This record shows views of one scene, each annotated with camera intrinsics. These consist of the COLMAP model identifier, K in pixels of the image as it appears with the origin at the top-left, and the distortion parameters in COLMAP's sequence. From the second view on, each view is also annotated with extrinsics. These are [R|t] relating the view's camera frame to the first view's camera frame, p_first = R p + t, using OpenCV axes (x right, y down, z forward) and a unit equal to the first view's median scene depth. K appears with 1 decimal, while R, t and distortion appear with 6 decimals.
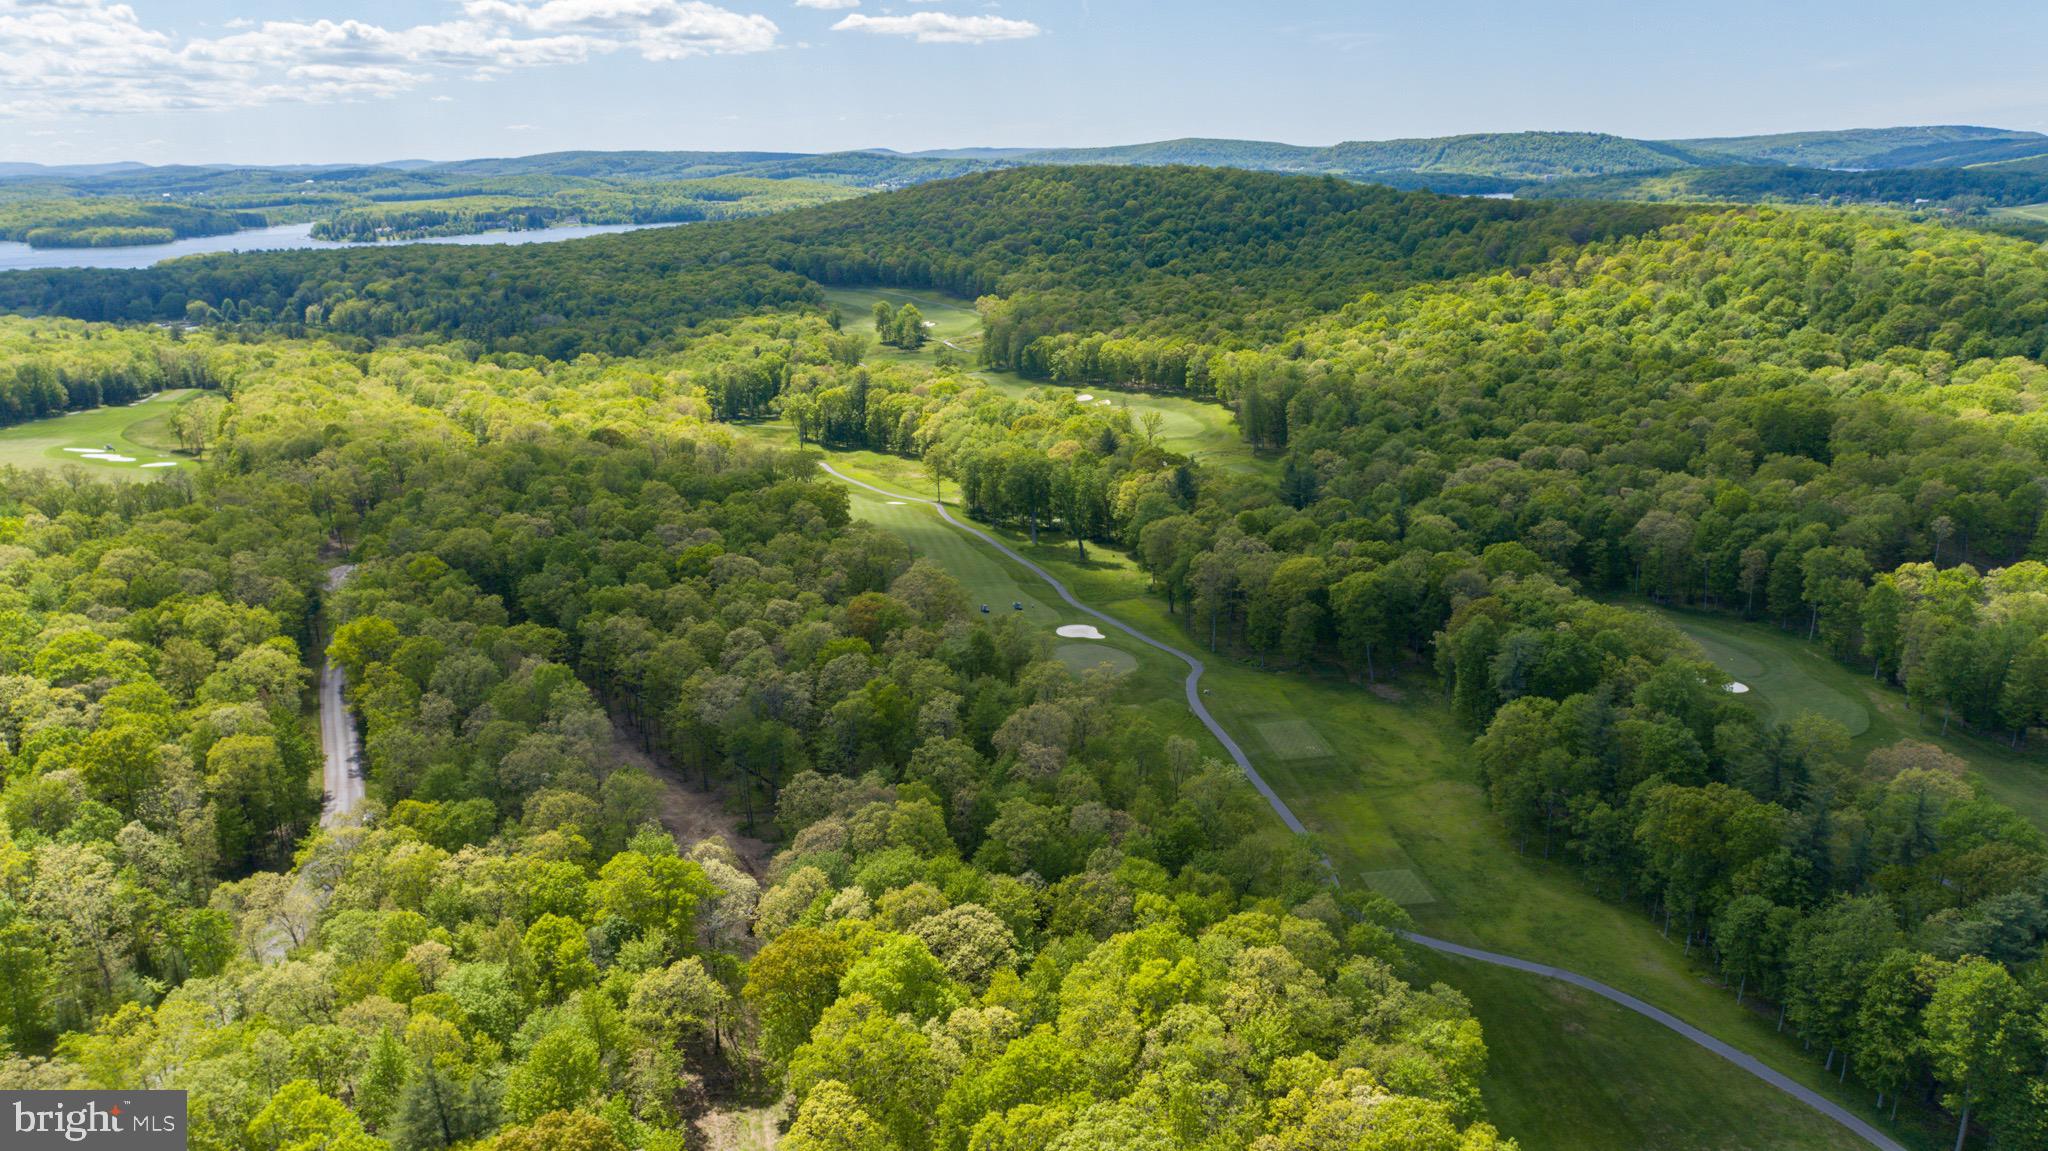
lens RADIAL K [[1388.9, 0, 1023.9], [0, 1388.9, 561.3], [0, 0, 1]] dist [-0.014401, 0.008935]
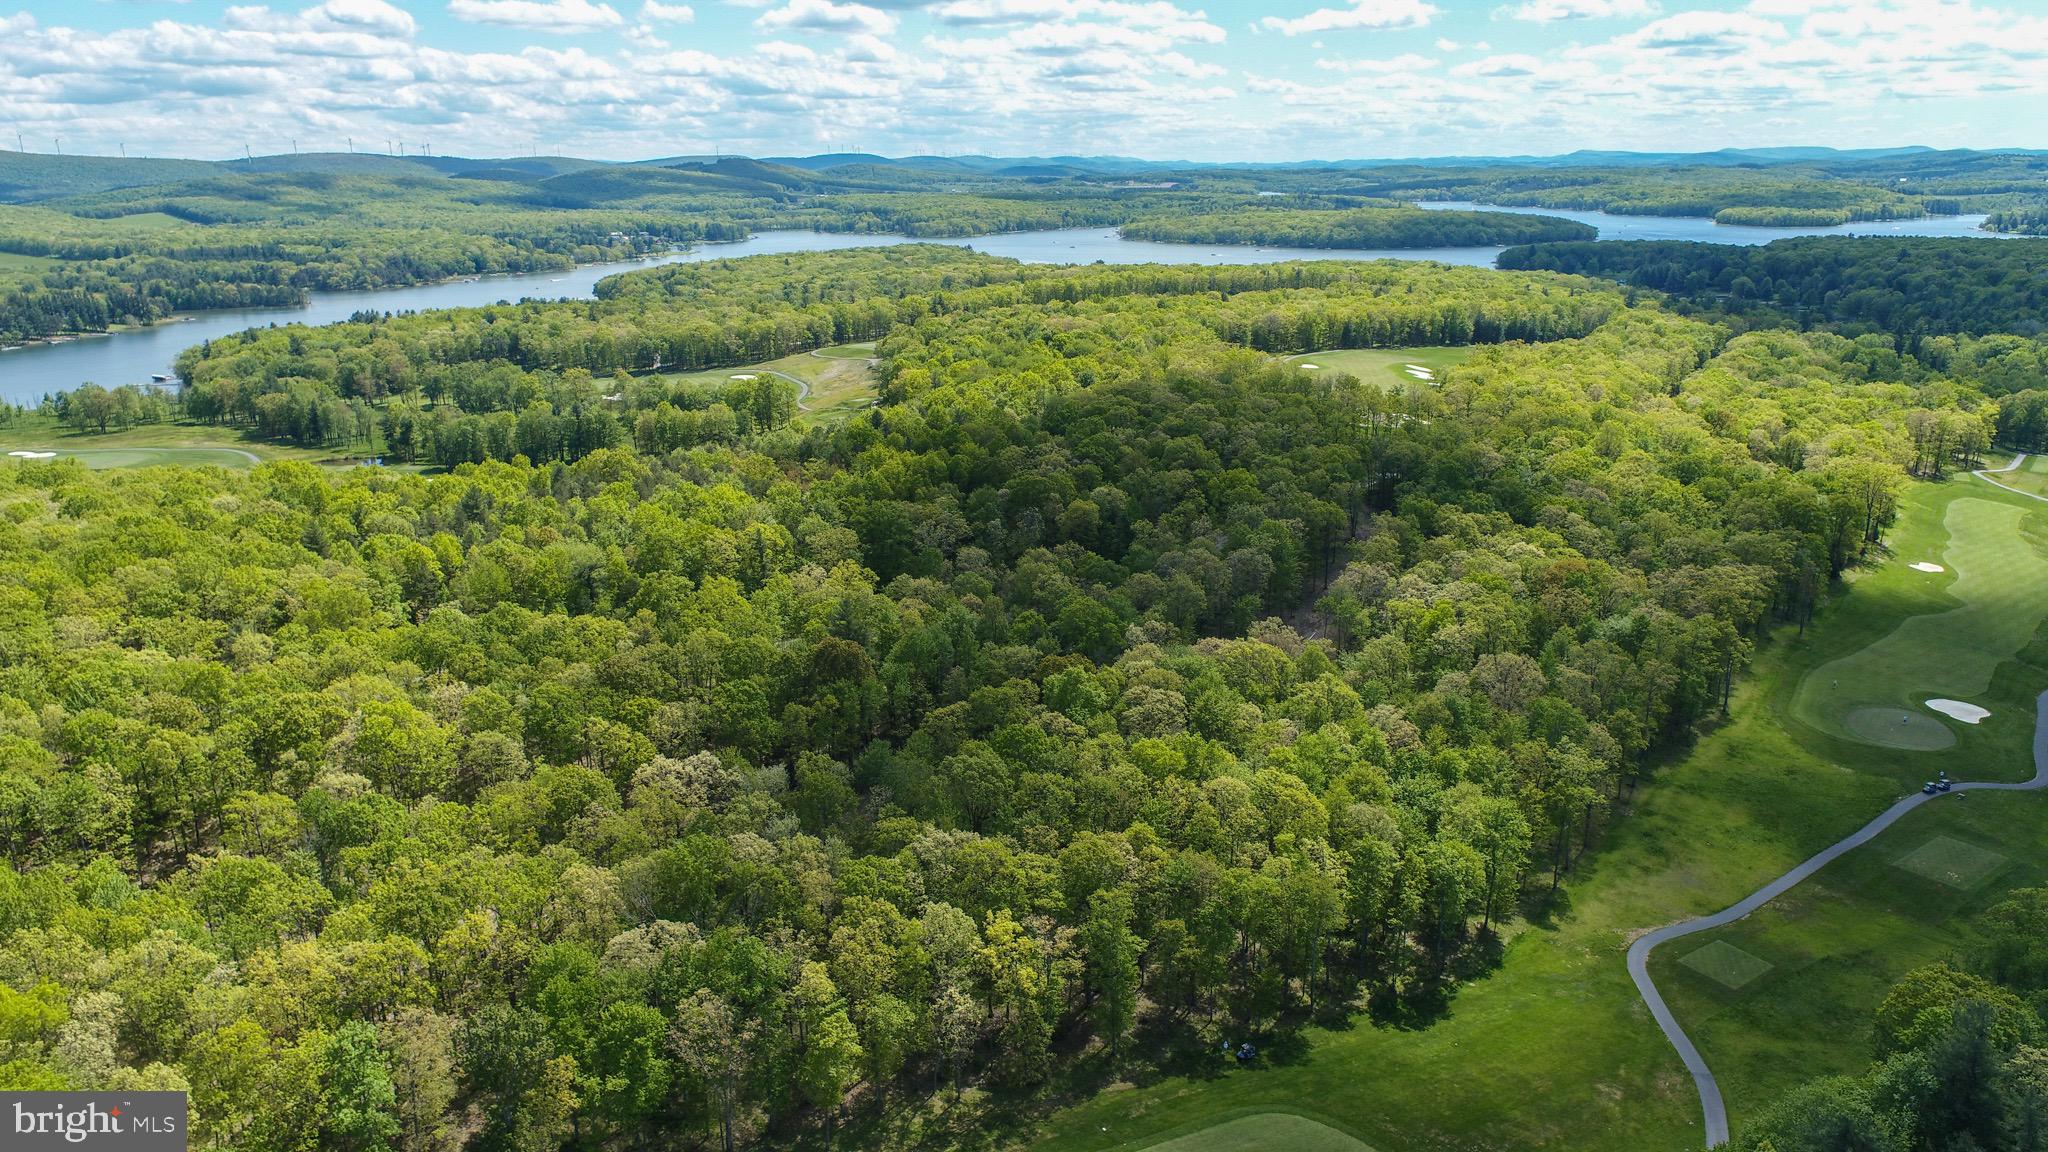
lens RADIAL K [[1388.9, 0, 1018.3], [0, 1388.9, 574.7], [0, 0, 1]] dist [-0.014401, 0.008935]
pose [[0.433875, 0.263282, -0.861647, 0.469882], [-0.246335, 0.954577, 0.167637, -0.026392], [0.866644, 0.139520, 0.479023, 0.081019]]
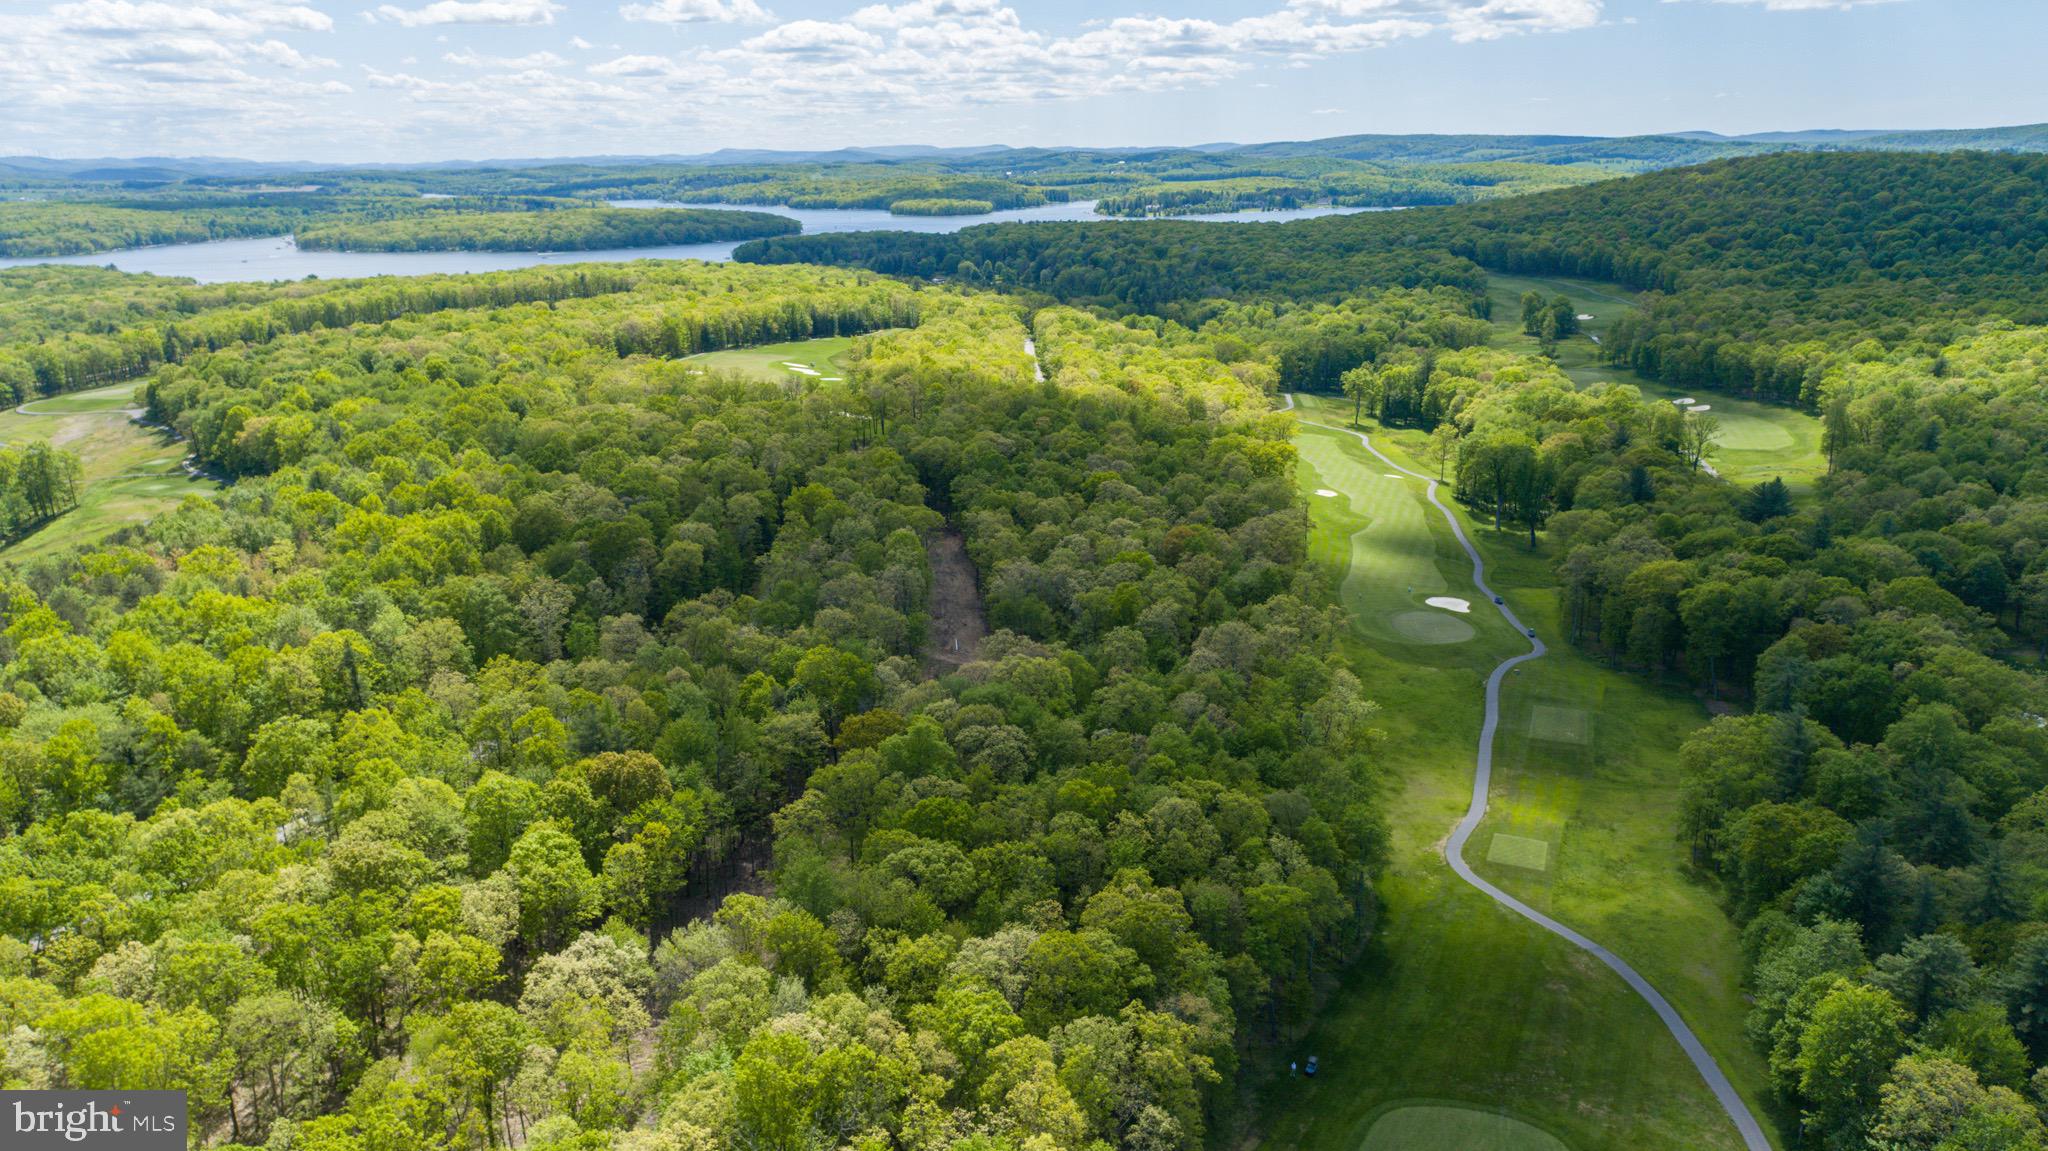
lens RADIAL K [[1388.9, 0, 1024.8], [0, 1388.9, 573.1], [0, 0, 1]] dist [-0.014401, 0.008935]
pose [[0.856526, 0.151280, -0.493434, 0.261623], [-0.141981, 0.988254, 0.056528, 0.013855], [0.496190, 0.021641, 0.867944, -0.054101]]
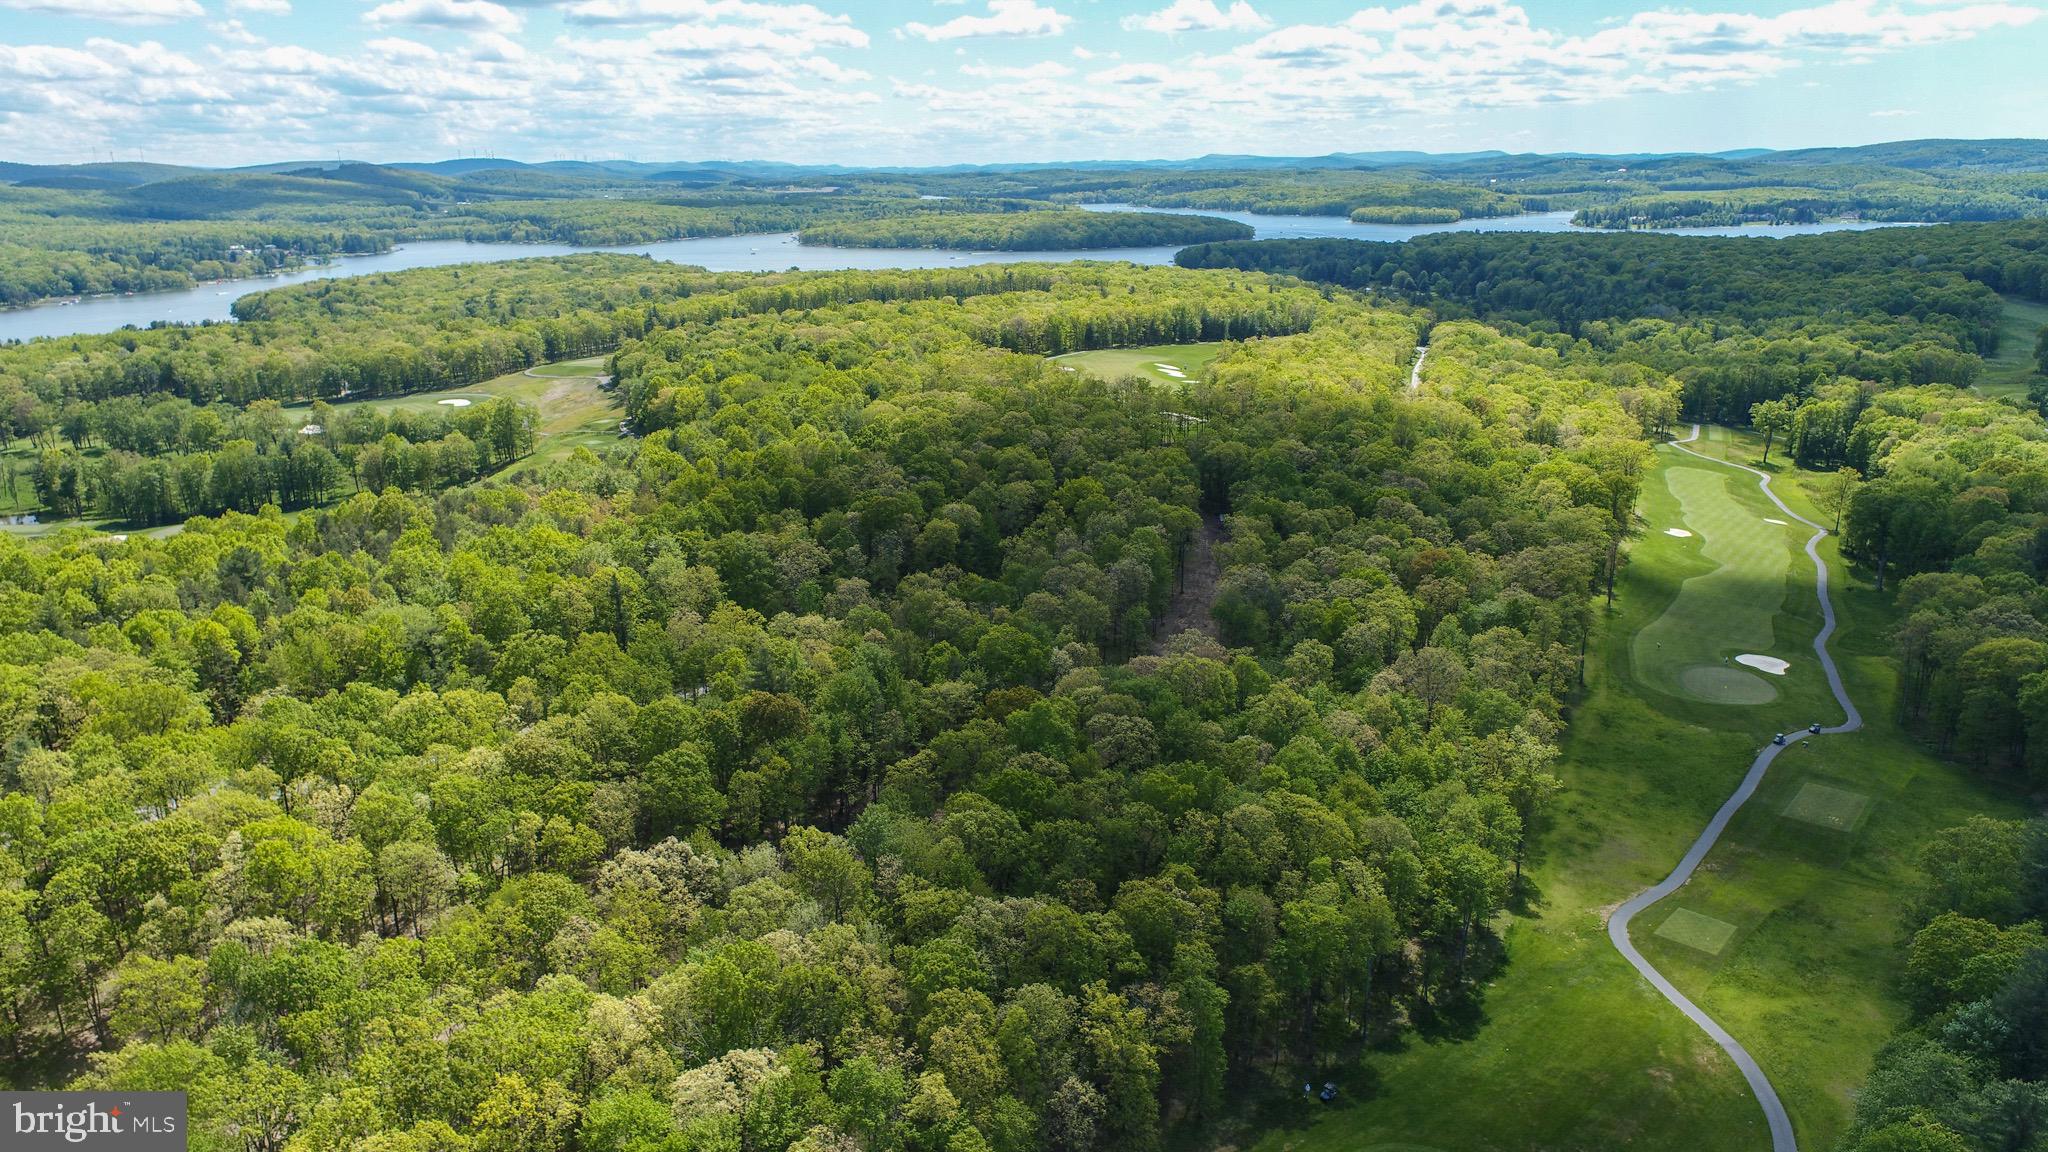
lens RADIAL K [[1388.9, 0, 1020.8], [0, 1388.9, 573.8], [0, 0, 1]] dist [-0.014401, 0.008935]
pose [[0.638093, 0.222699, -0.737050, 0.371610], [-0.211142, 0.971173, 0.110645, -0.004408], [0.740444, 0.085020, 0.666719, 0.007033]]
